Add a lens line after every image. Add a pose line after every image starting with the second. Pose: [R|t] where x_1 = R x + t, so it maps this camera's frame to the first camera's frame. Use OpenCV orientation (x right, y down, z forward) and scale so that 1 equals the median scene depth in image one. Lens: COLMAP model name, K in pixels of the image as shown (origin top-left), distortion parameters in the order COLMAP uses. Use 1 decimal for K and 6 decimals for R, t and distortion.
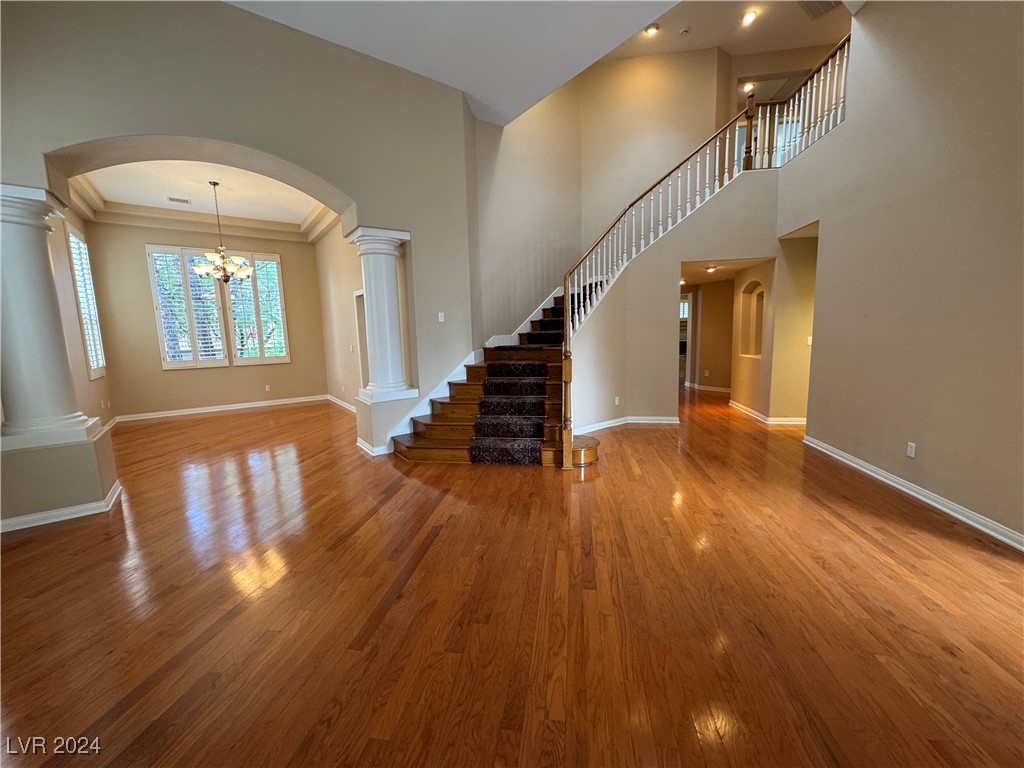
lens RADIAL K [[408.1, 0, 510.7], [0, 408.1, 380.7], [0, 0, 1]] dist [0.001908, 0.000131]
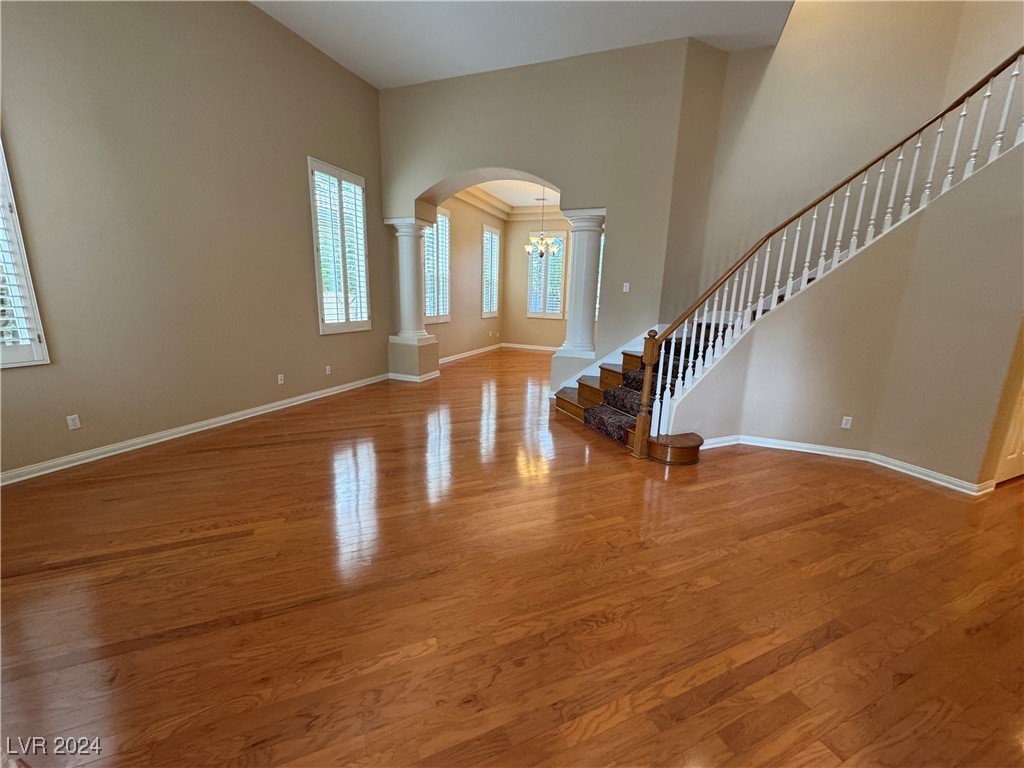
lens RADIAL K [[408.1, 0, 511.6], [0, 408.1, 377.4], [0, 0, 1]] dist [0.001908, 0.000131]
pose [[0.535218, 0.212056, -0.817664, 0.472441], [-0.150076, 0.976449, 0.155001, -0.041308], [0.831275, 0.039753, 0.554438, 0.159624]]
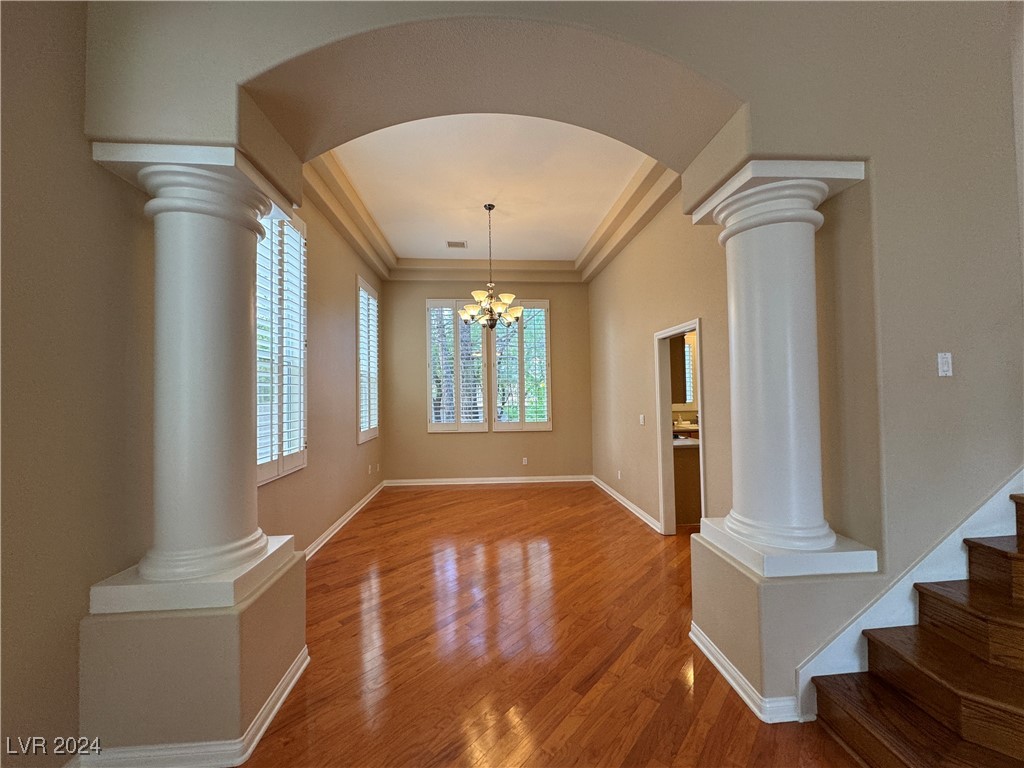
lens RADIAL K [[408.1, 0, 514.9], [0, 408.1, 378.3], [0, 0, 1]] dist [0.001908, 0.000131]
pose [[0.851503, -0.003852, -0.524336, -0.258359], [-0.074195, 0.989027, -0.127755, -0.053485], [0.519075, 0.147687, 0.841873, 0.391734]]
